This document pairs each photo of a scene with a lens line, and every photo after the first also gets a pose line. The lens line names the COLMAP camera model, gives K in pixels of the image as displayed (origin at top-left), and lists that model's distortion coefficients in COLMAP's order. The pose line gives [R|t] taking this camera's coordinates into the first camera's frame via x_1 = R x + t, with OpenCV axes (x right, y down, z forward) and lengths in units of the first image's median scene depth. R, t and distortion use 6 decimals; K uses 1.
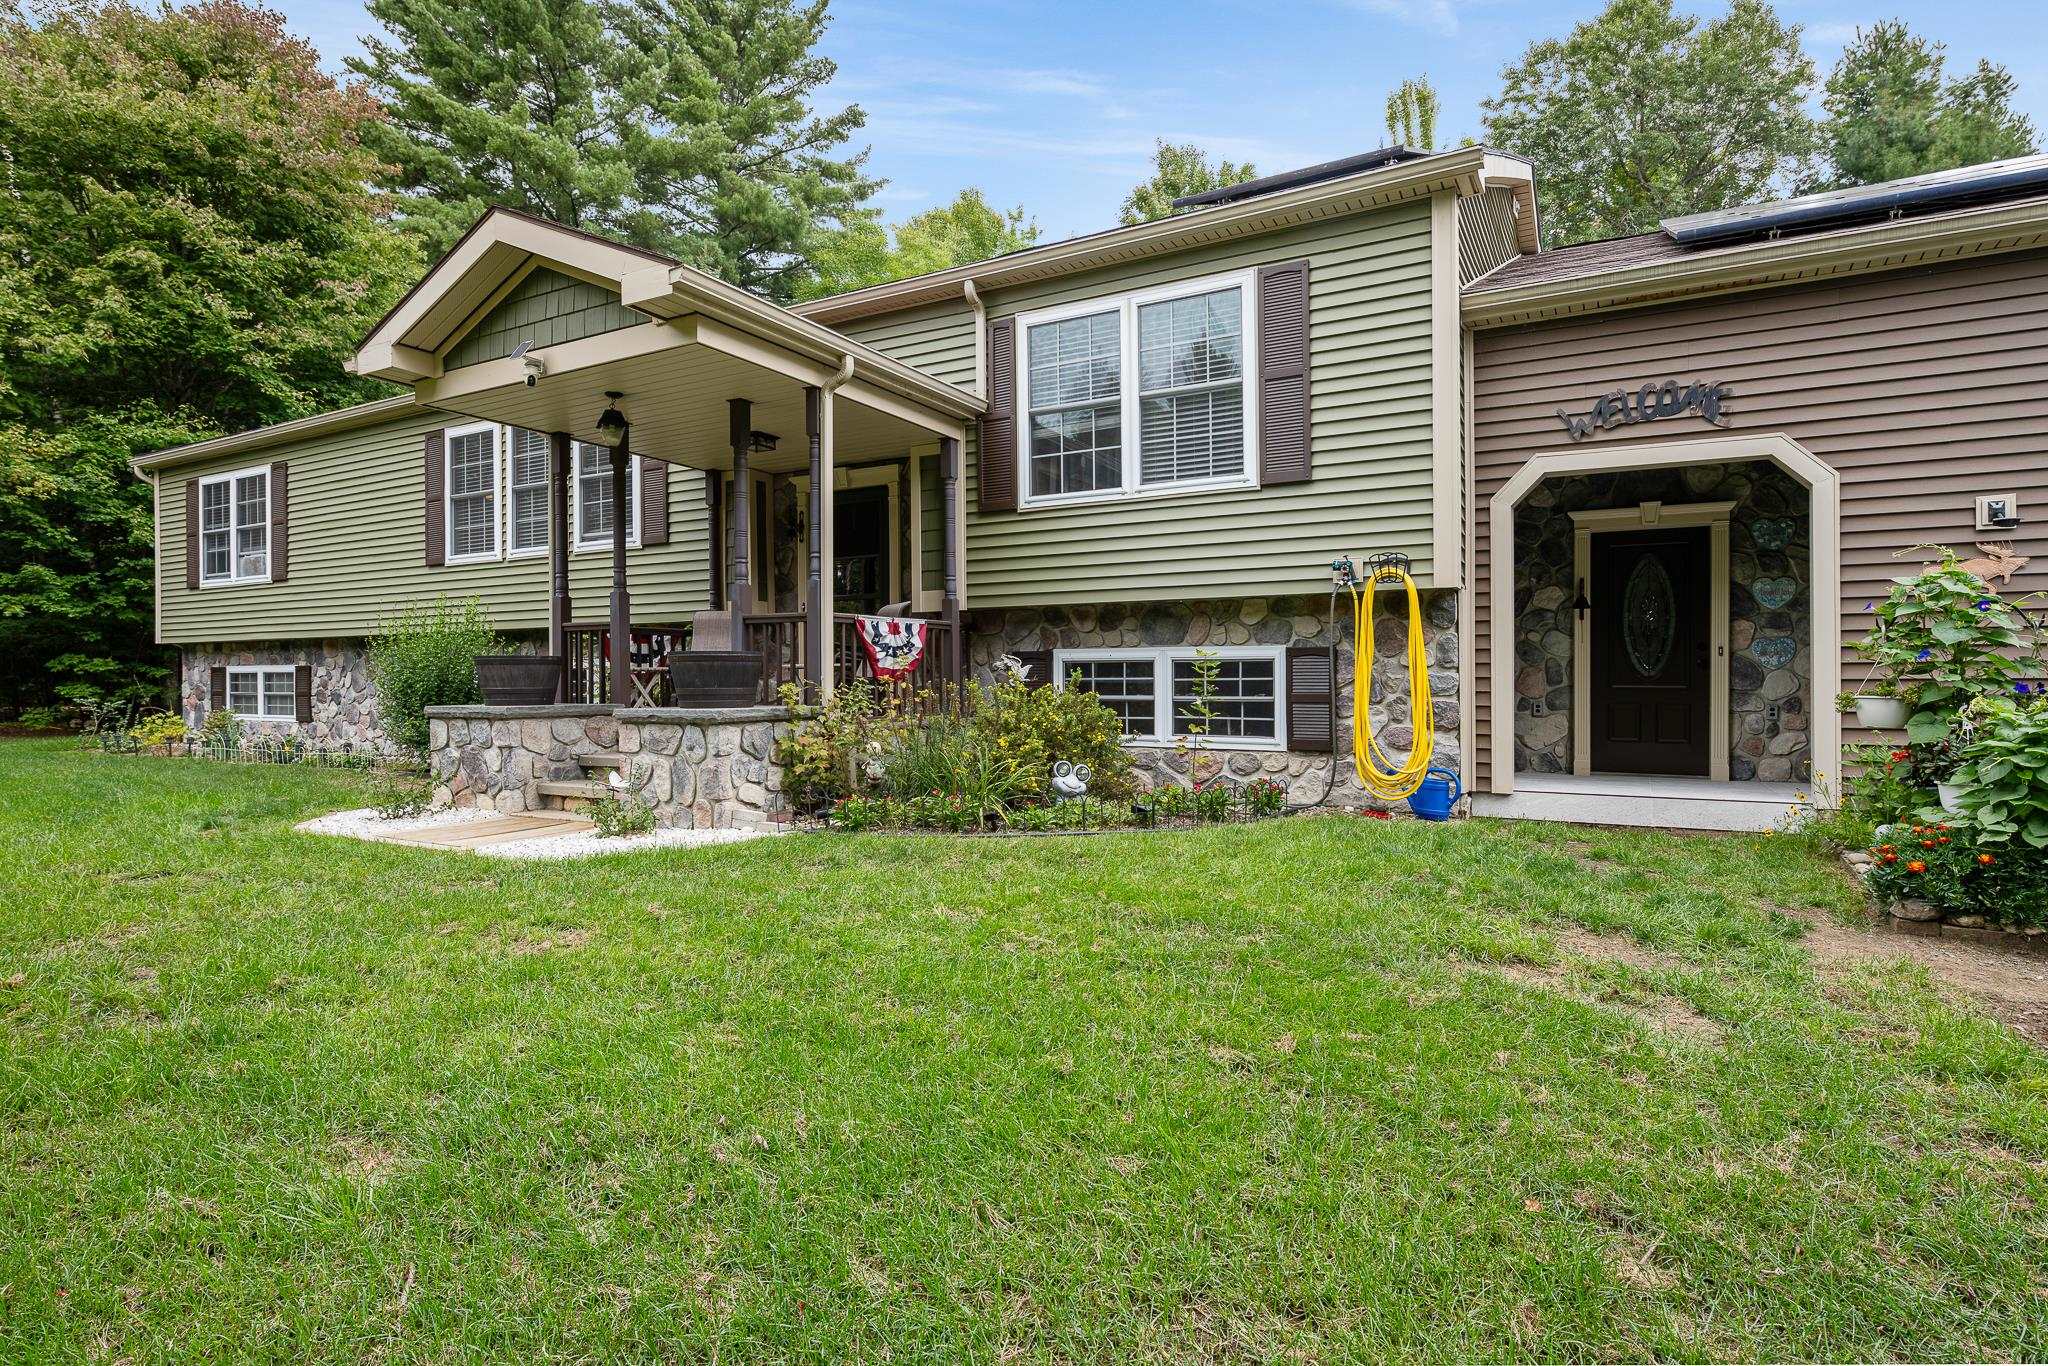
lens RADIAL K [[1026.4, 0, 1024.0], [0, 1026.4, 683.0], [0, 0, 1]] dist [0.000301, -0.000016]
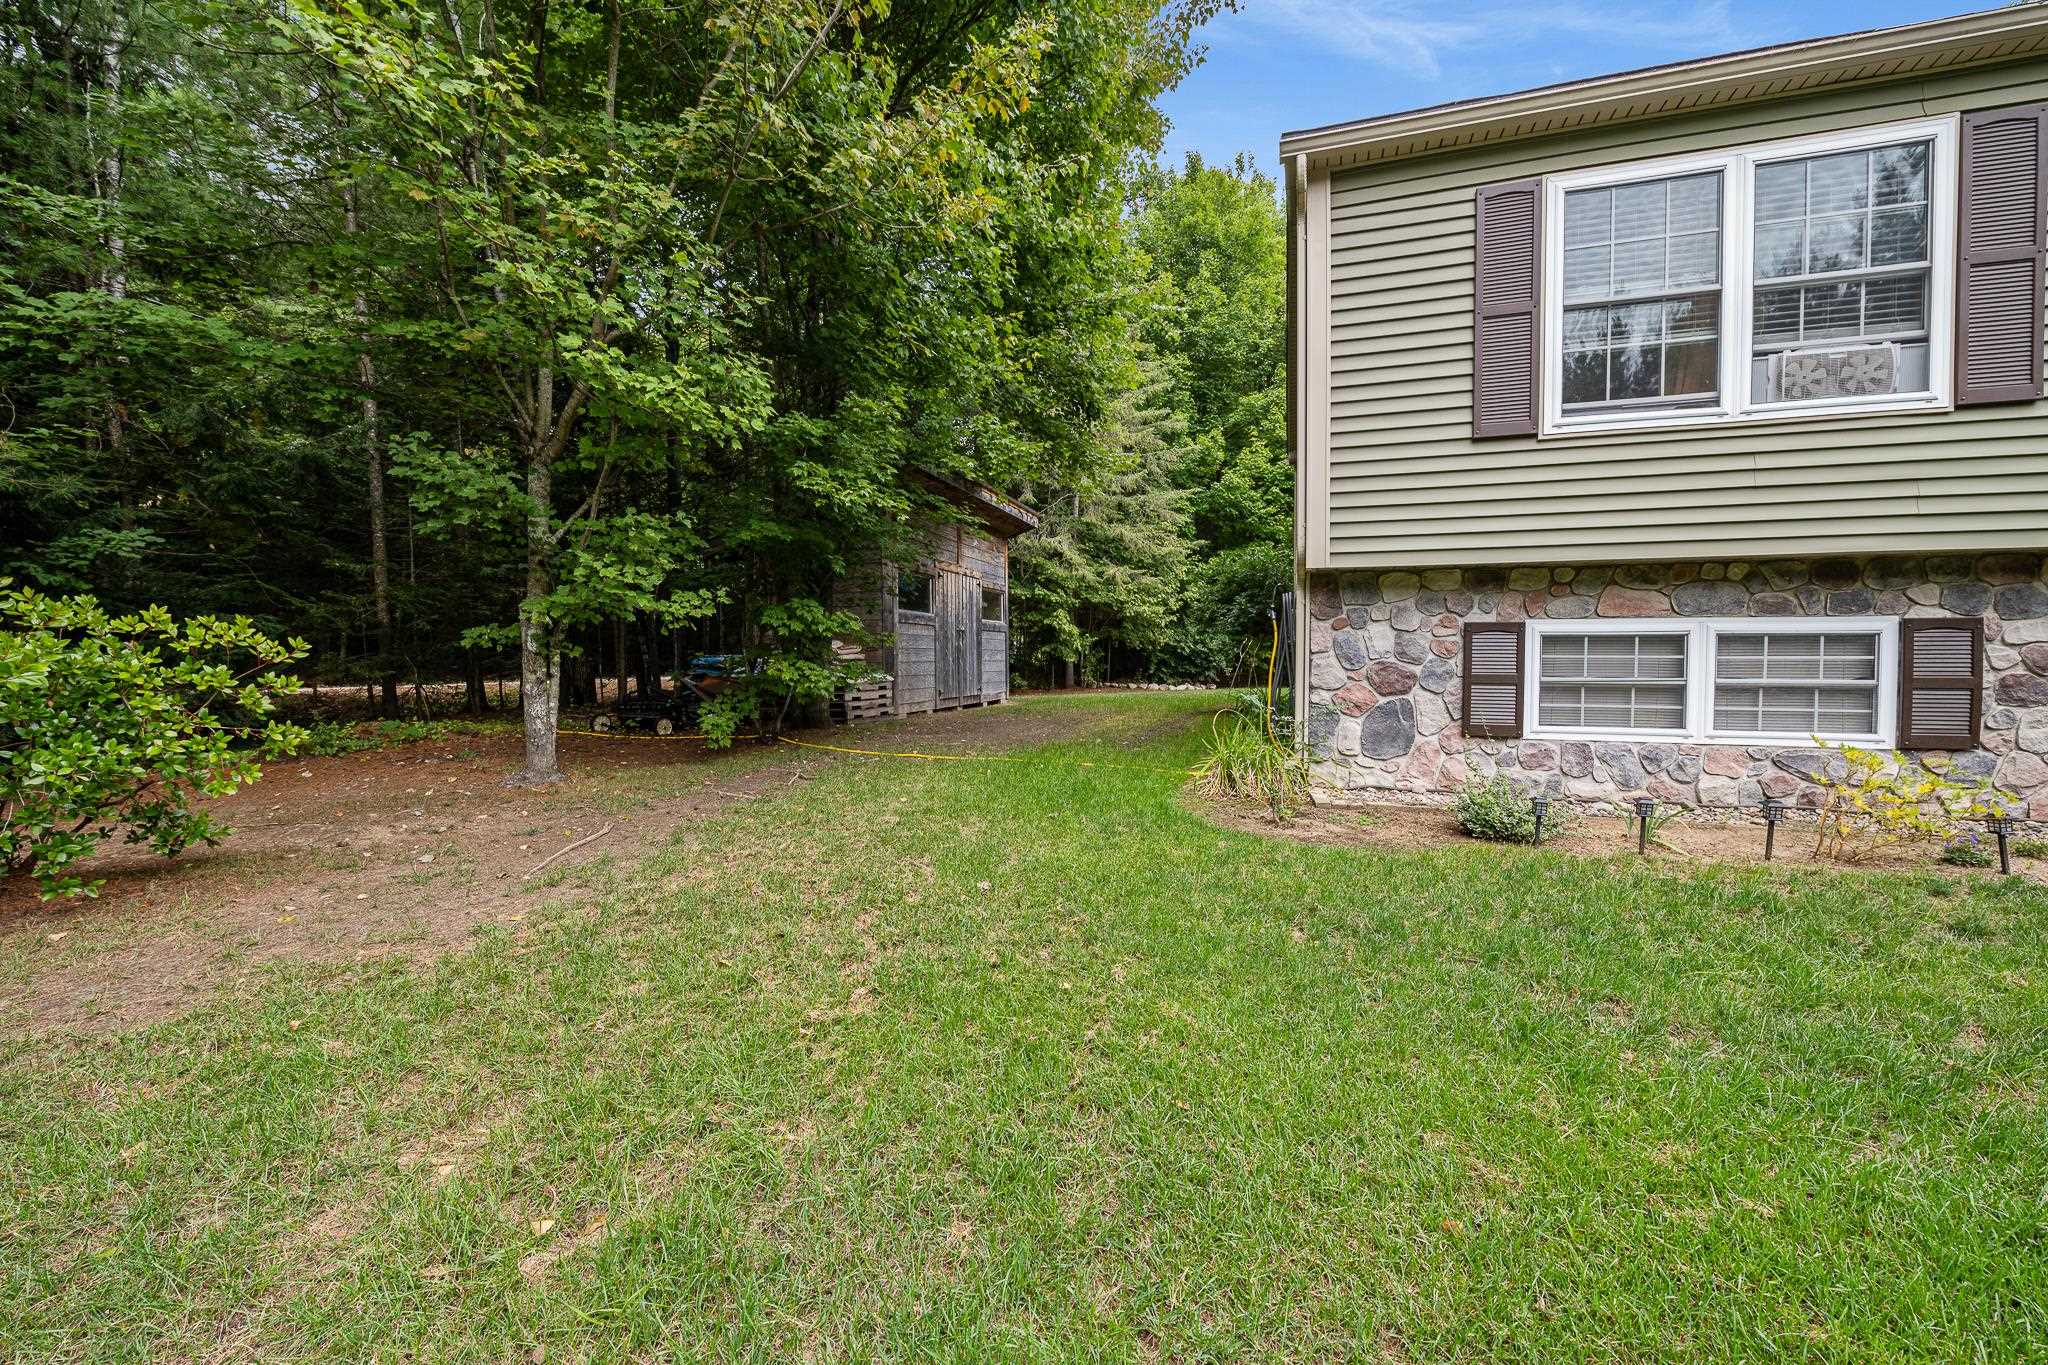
lens RADIAL K [[821.8, 0, 1013.6], [0, 821.8, 681.4], [0, 0, 1]] dist [-0.006735, 0.000225]
pose [[0.983918, 0.004908, 0.178553, -1.836353], [-0.008092, 0.999821, 0.017106, 0.011452], [-0.178437, -0.018276, 0.983782, 1.183812]]
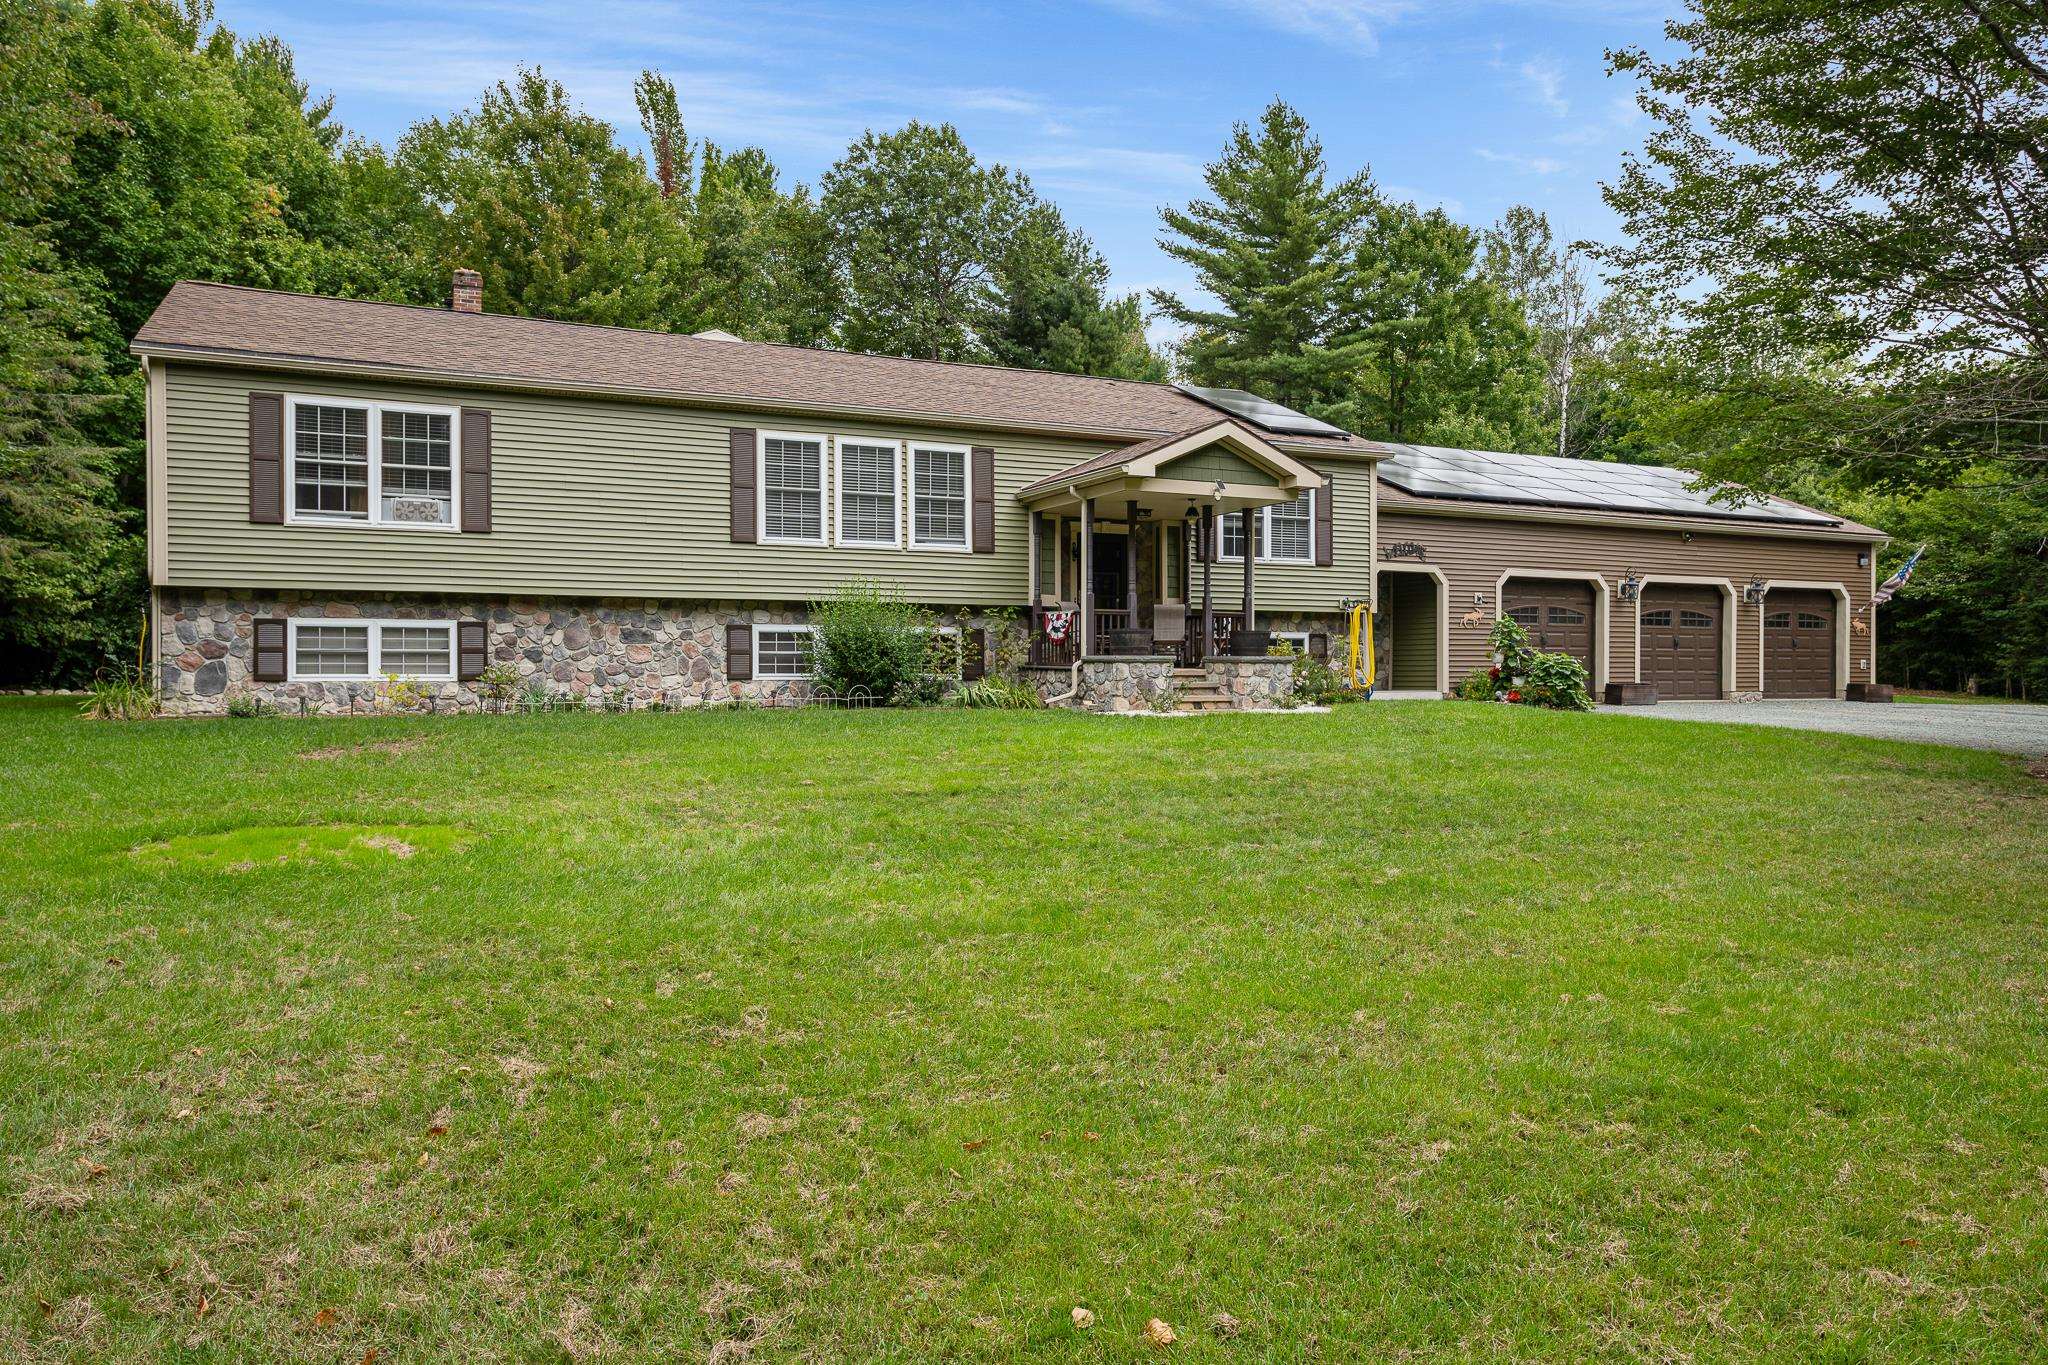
lens RADIAL K [[1394.2, 0, 1021.6], [0, 1394.2, 693.8], [0, 0, 1]] dist [0.006979, 0.002571]
pose [[0.588614, -0.003881, 0.808405, -2.334494], [0.004179, 0.999990, 0.001758, 0.081111], [-0.808403, 0.002344, 0.588625, -0.283619]]
